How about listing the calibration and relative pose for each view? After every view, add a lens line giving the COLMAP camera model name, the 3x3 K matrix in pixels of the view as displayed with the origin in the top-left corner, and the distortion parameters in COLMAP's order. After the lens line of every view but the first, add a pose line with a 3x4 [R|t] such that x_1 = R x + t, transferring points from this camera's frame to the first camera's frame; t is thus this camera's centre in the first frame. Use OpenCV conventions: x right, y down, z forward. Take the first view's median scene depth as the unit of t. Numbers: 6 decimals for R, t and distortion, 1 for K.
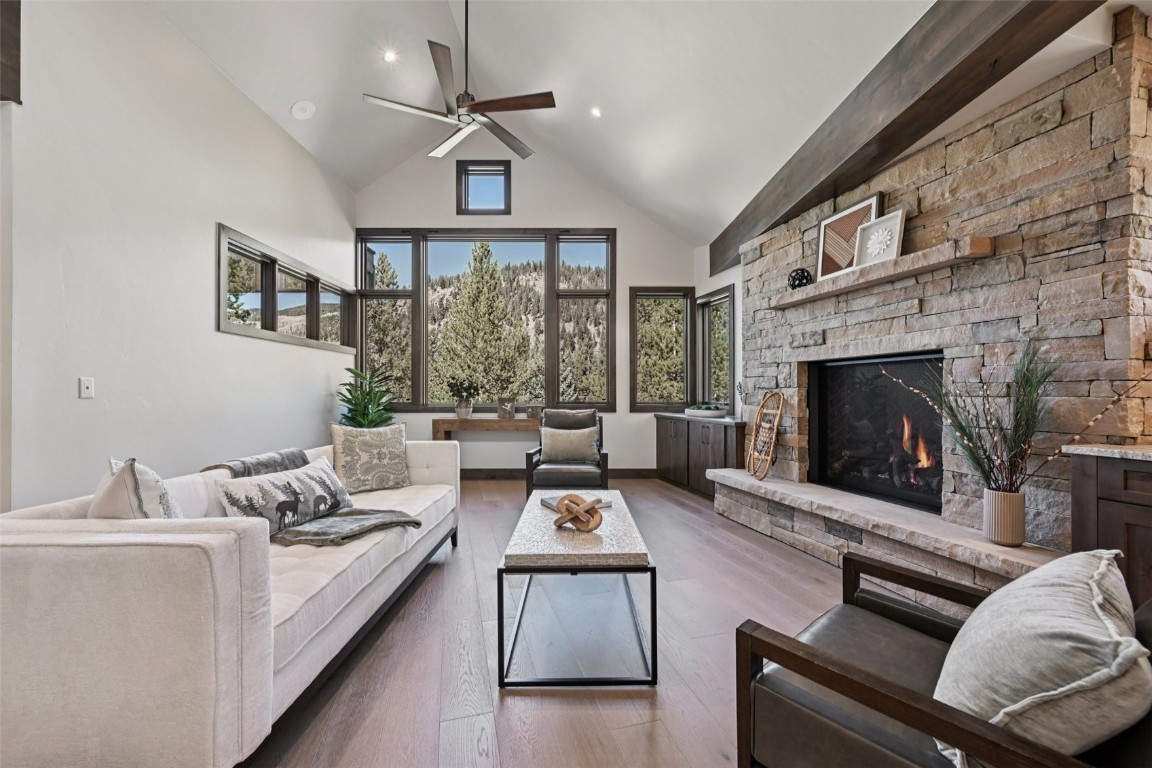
lens RADIAL K [[454.2, 0, 574.4], [0, 454.2, 391.1], [0, 0, 1]] dist [-0.000010, -0.000008]
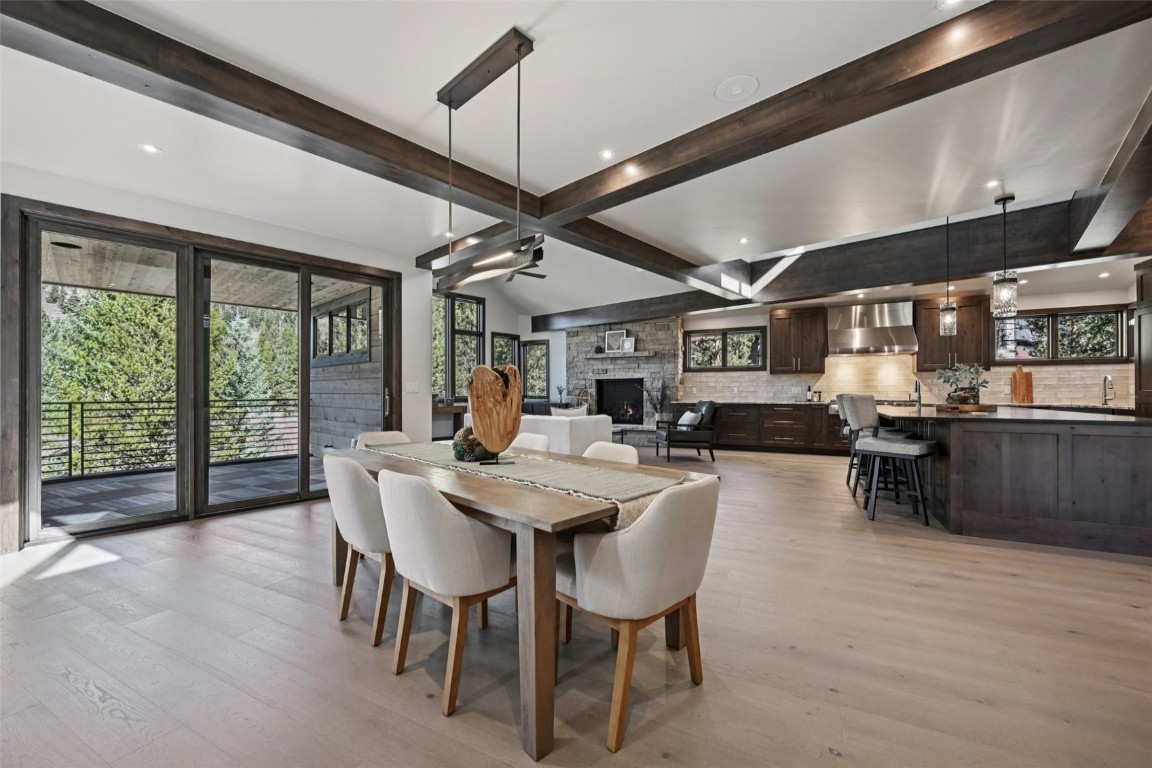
lens RADIAL K [[454.2, 0, 574.4], [0, 454.2, 391.1], [0, 0, 1]] dist [-0.000010, -0.000008]
pose [[0.676335, 0.000159, 0.736594, -1.940573], [-0.003601, 0.999989, 0.003091, -0.001034], [-0.736585, -0.004743, 0.676328, -0.913918]]
